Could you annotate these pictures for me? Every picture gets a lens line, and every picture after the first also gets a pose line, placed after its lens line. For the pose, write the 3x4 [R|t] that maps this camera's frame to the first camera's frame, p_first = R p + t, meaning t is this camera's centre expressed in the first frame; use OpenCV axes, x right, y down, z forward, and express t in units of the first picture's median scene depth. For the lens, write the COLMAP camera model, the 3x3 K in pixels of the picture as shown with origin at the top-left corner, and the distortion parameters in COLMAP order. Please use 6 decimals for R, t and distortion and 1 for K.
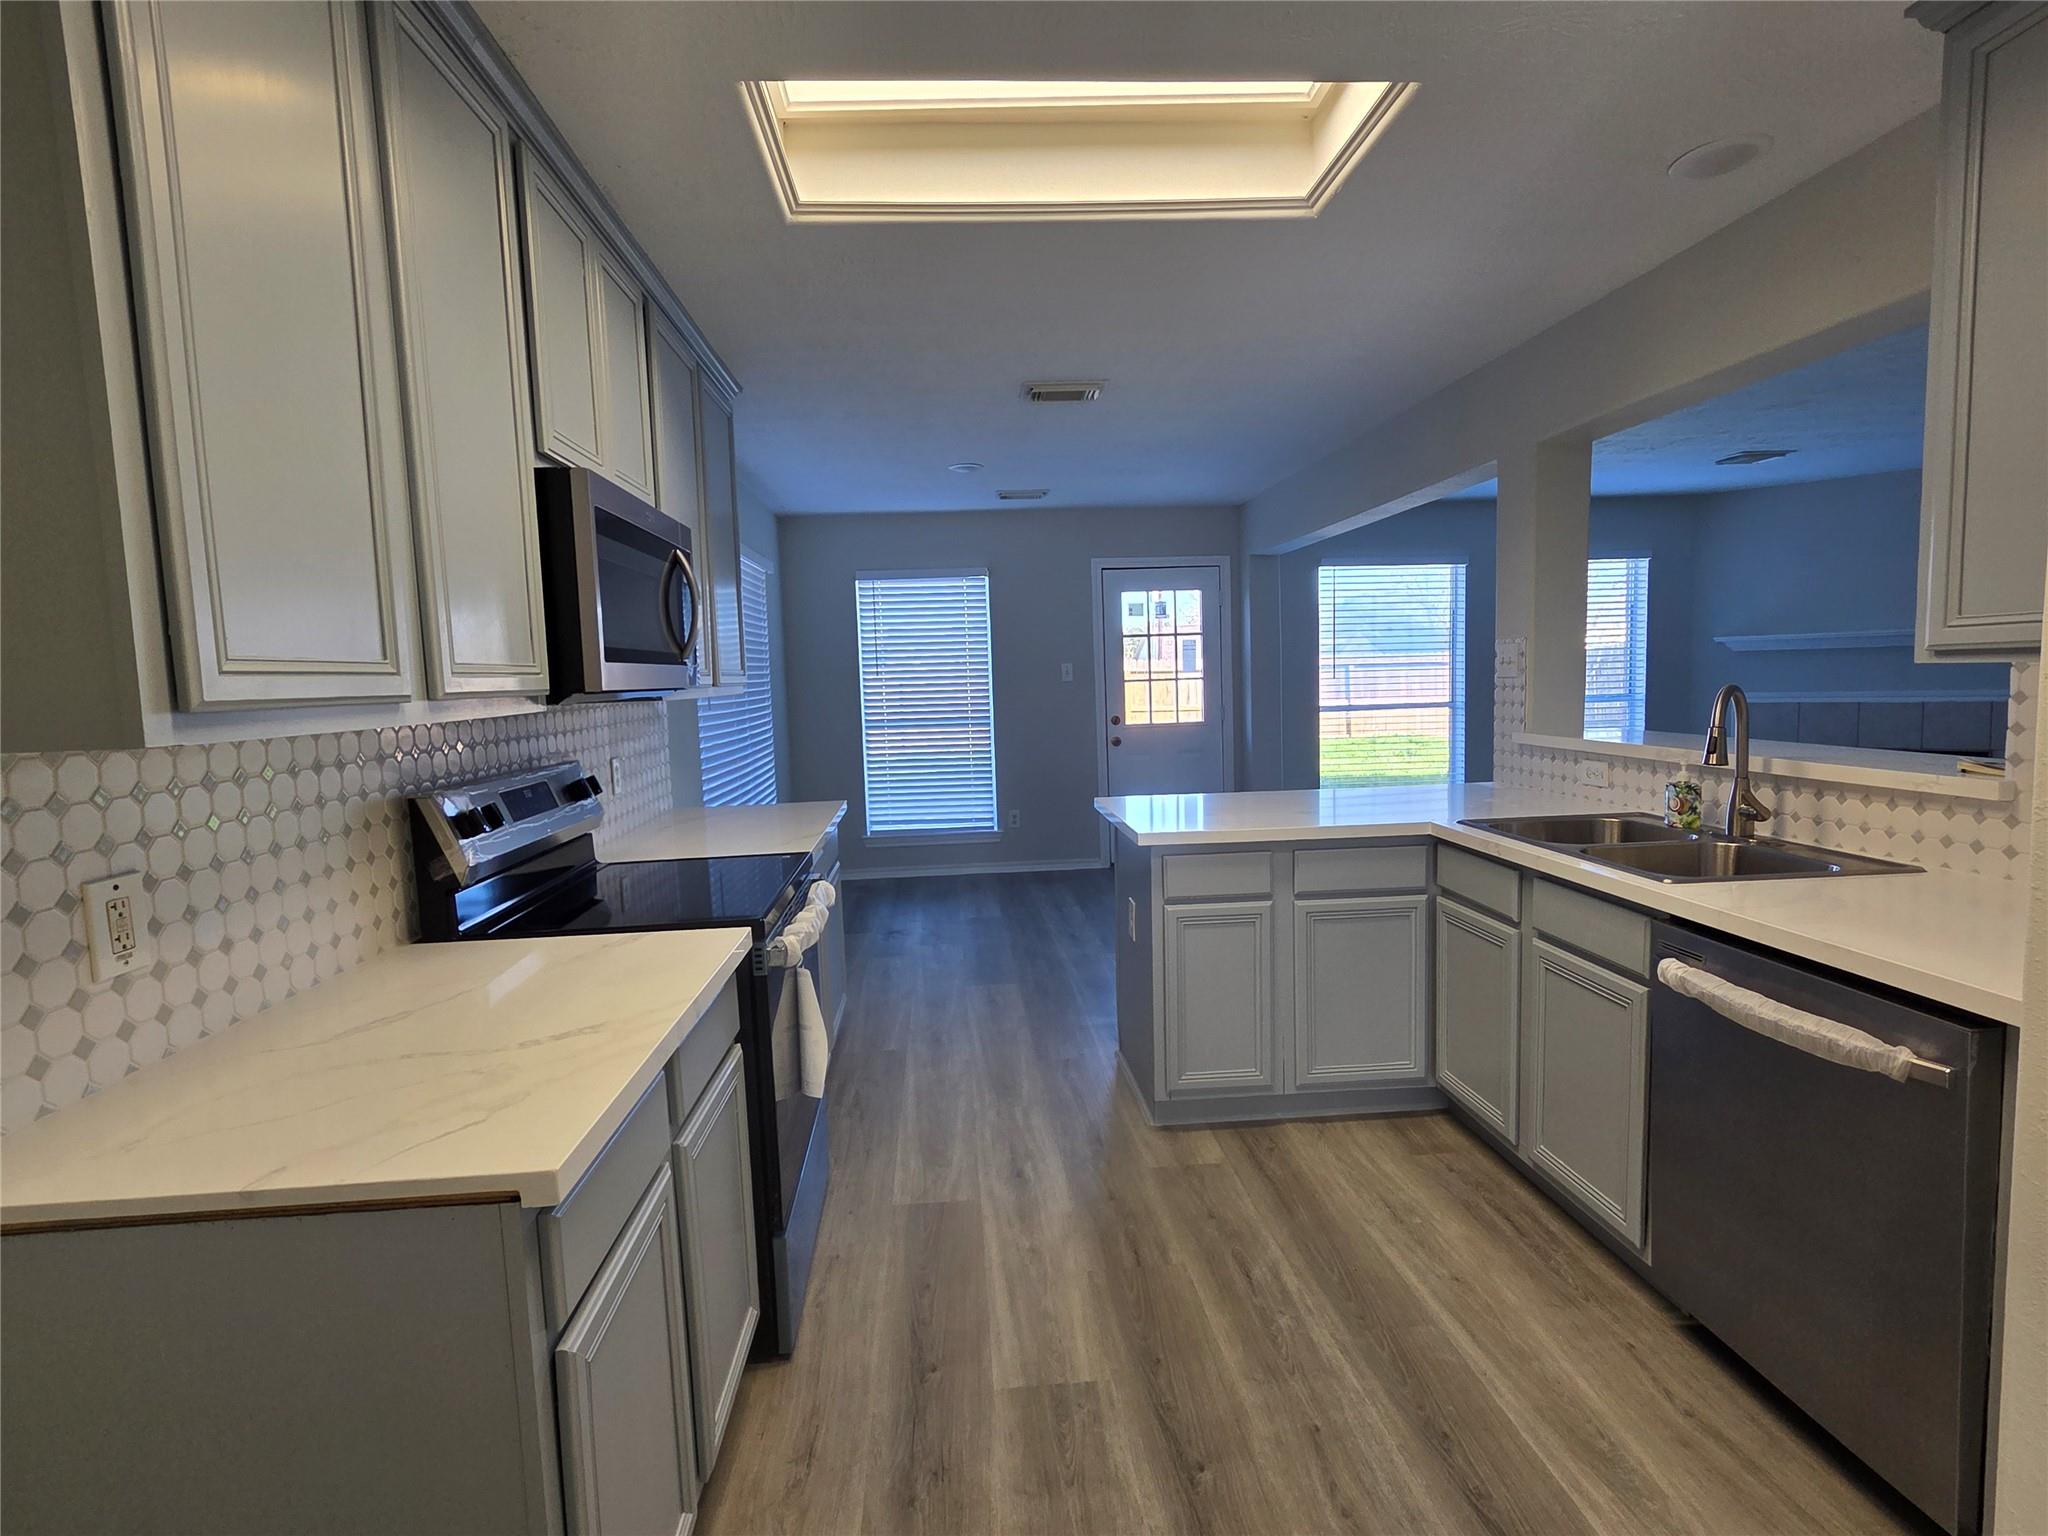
lens RADIAL K [[984.9, 0, 1008.7], [0, 984.9, 762.5], [0, 0, 1]] dist [0.003278, -0.000065]
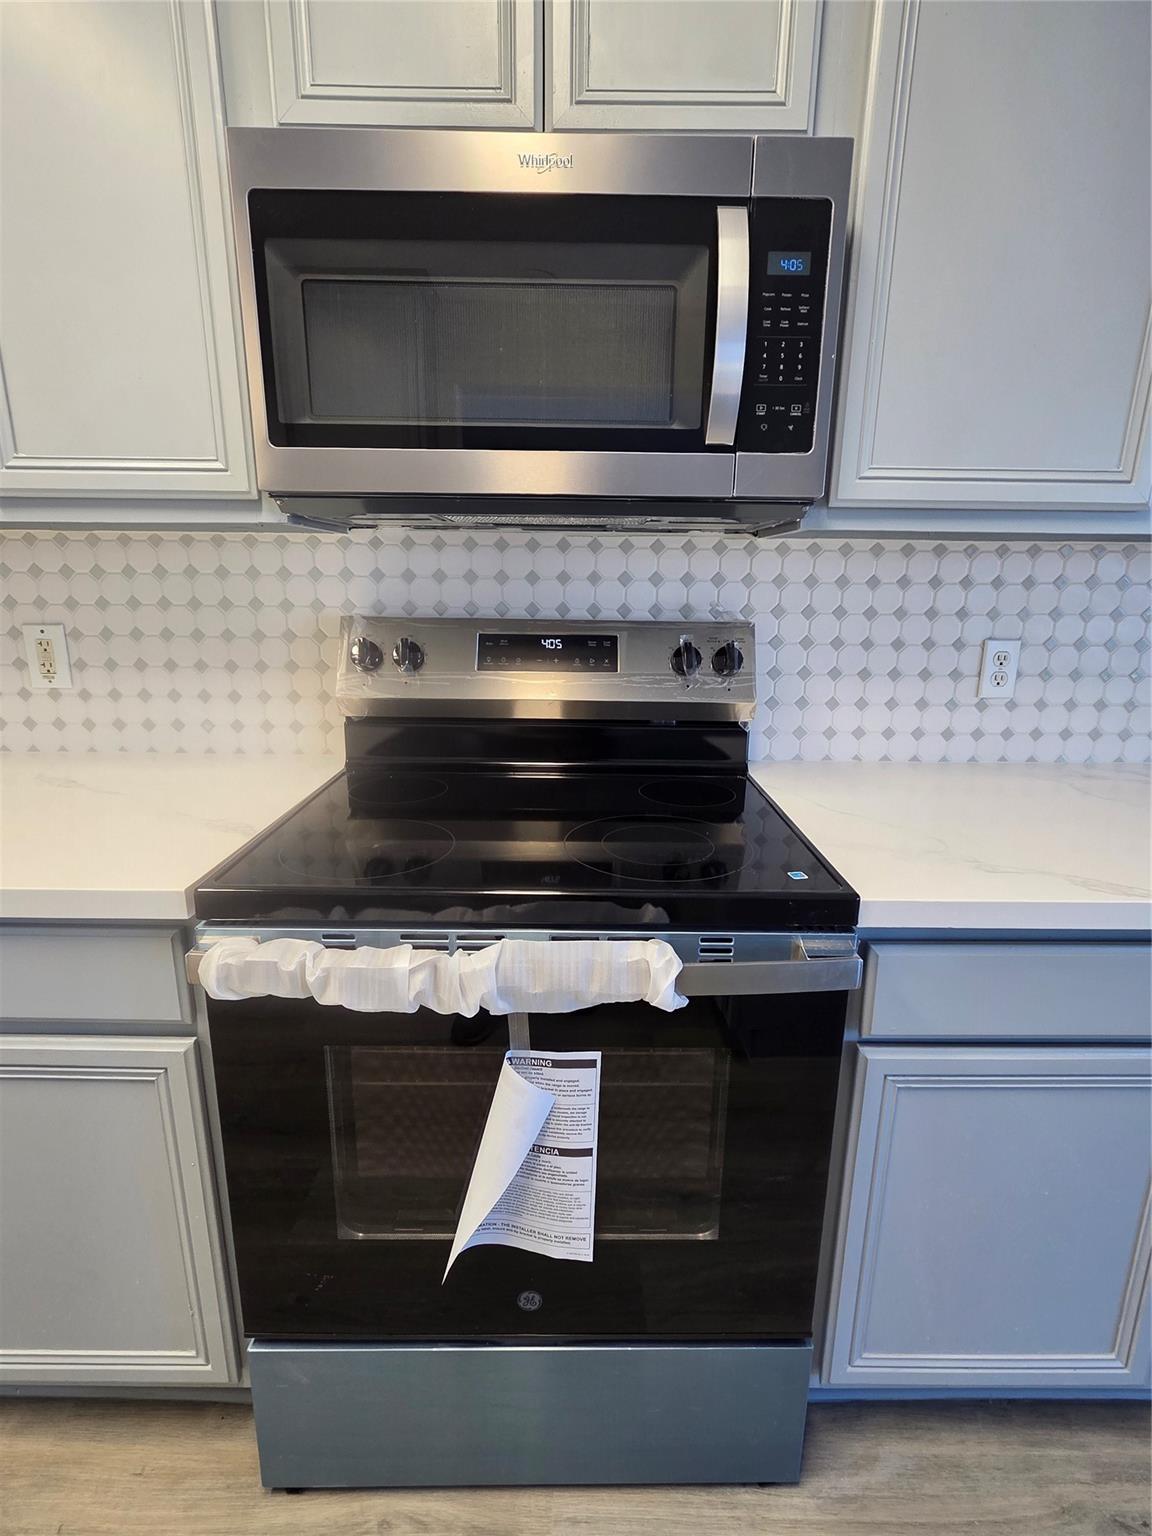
lens RADIAL K [[732.4, 0, 579.5], [0, 732.4, 757.3], [0, 0, 1]] dist [0.001073, 0.000267]
pose [[-0.065964, 0.269845, -0.960642, 0.097016], [-0.097842, 0.956350, 0.275358, -0.041551], [0.993013, 0.112155, -0.036683, 0.949705]]
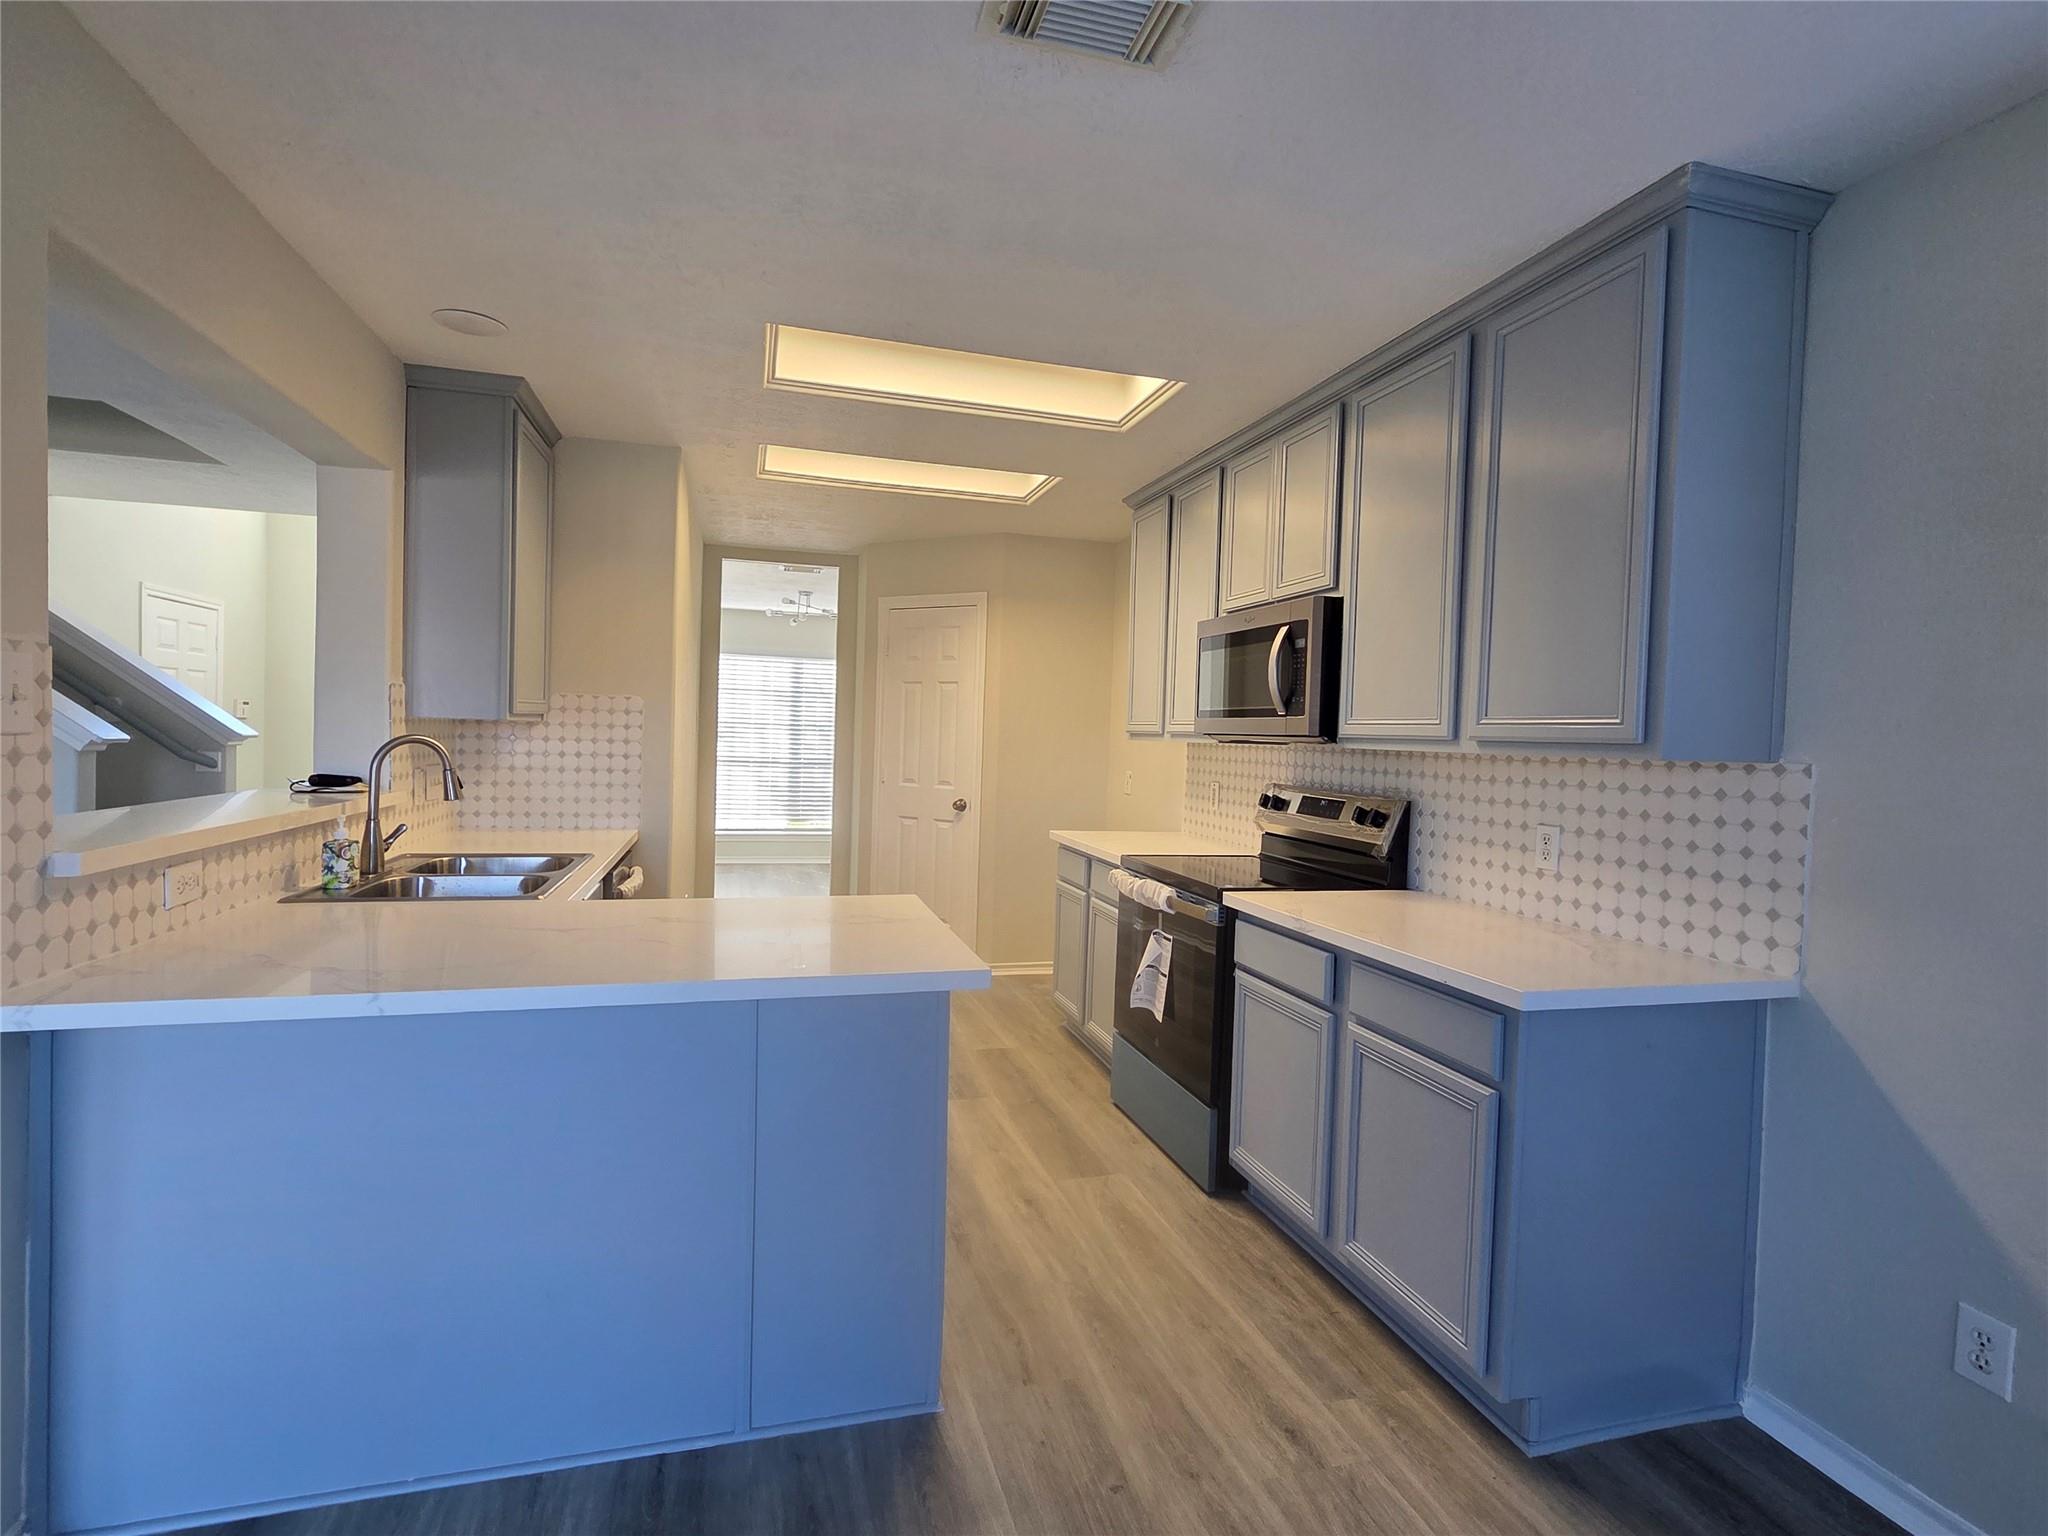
lens RADIAL K [[984.9, 0, 1008.7], [0, 984.9, 762.5], [0, 0, 1]] dist [0.003278, -0.000065]
pose [[-0.980067, 0.011862, -0.198312, 0.248133], [-0.013113, 0.992177, 0.124152, -0.183903], [0.198234, 0.124278, -0.972244, 2.082050]]
